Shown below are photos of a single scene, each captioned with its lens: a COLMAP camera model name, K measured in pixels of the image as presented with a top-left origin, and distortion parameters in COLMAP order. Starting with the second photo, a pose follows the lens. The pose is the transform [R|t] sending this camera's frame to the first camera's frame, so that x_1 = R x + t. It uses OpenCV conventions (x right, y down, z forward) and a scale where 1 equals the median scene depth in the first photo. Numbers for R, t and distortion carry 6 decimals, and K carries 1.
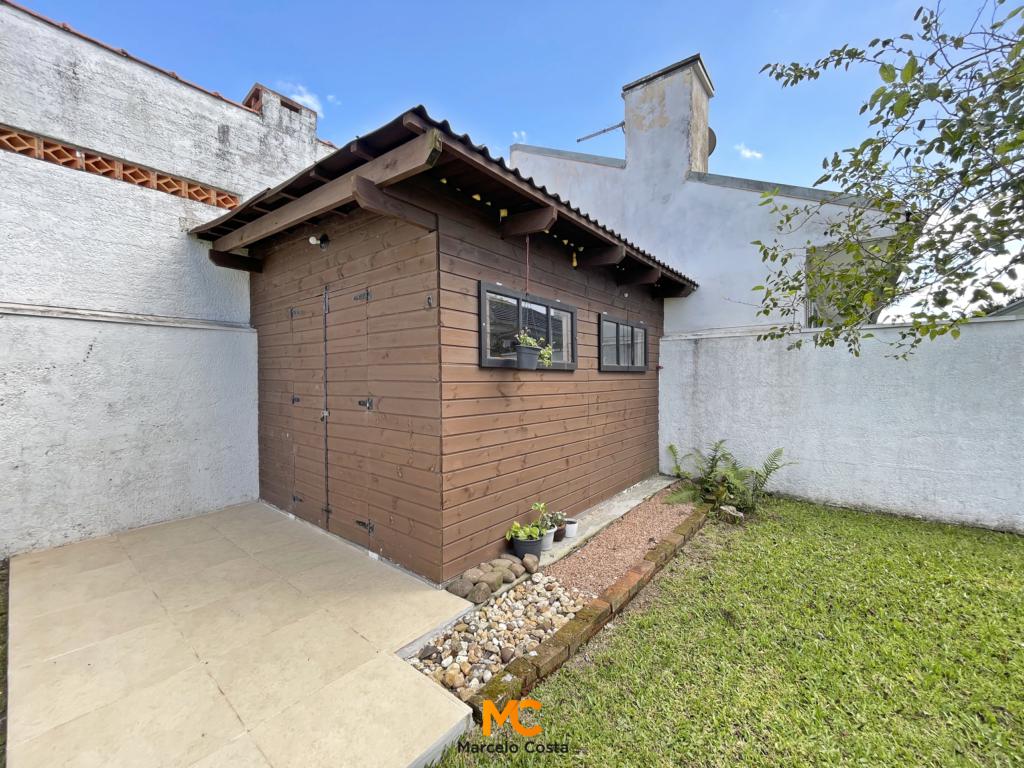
lens RADIAL K [[412.0, 0, 503.6], [0, 412.0, 384.9], [0, 0, 1]] dist [-0.003161, -0.000450]
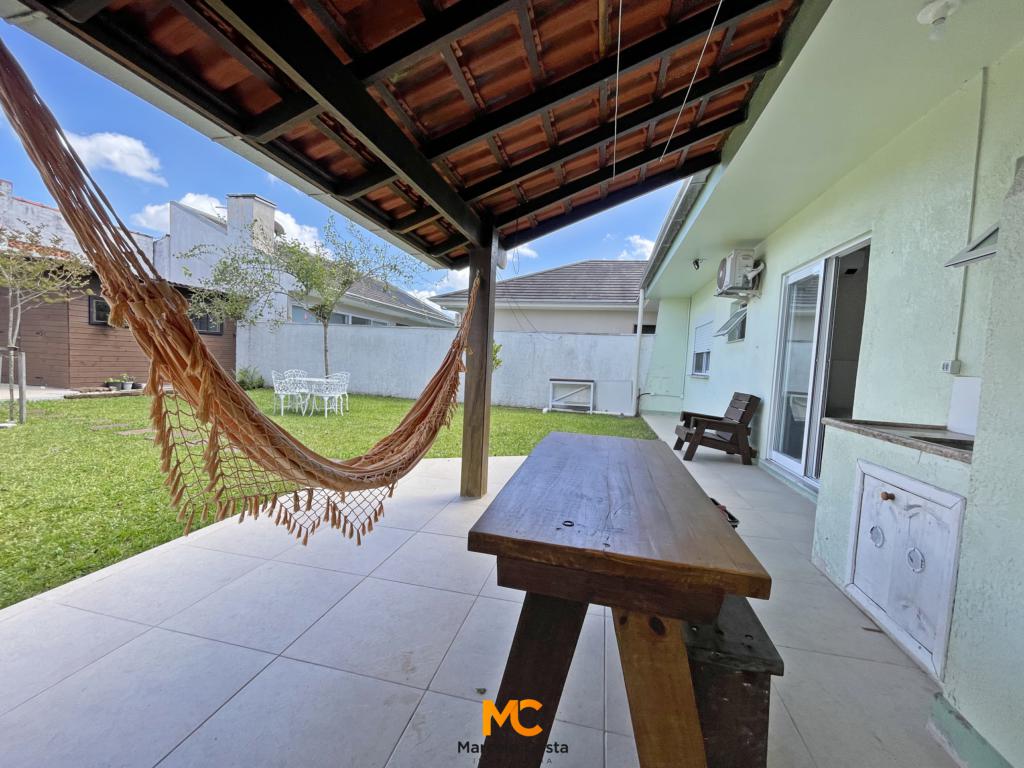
lens RADIAL K [[412.0, 0, 509.5], [0, 412.0, 387.2], [0, 0, 1]] dist [-0.003161, -0.000450]
pose [[0.895188, 0.021662, 0.445162, 1.153037], [-0.046307, 0.997933, 0.044560, 0.122582], [-0.443277, -0.060504, 0.894340, -2.612708]]
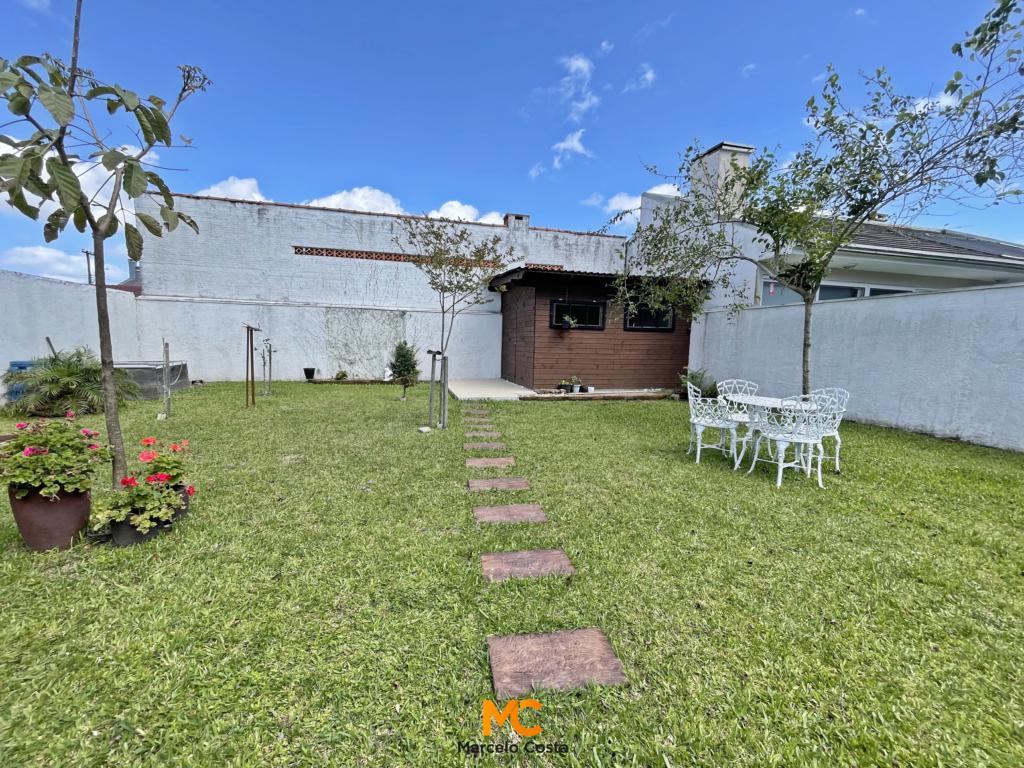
lens RADIAL K [[412.0, 0, 506.9], [0, 412.0, 386.5], [0, 0, 1]] dist [-0.003161, -0.000450]
pose [[0.807145, 0.081296, -0.584729, 1.290597], [-0.032508, 0.995091, 0.093476, 0.103169], [0.589458, -0.056441, 0.805825, -1.459817]]
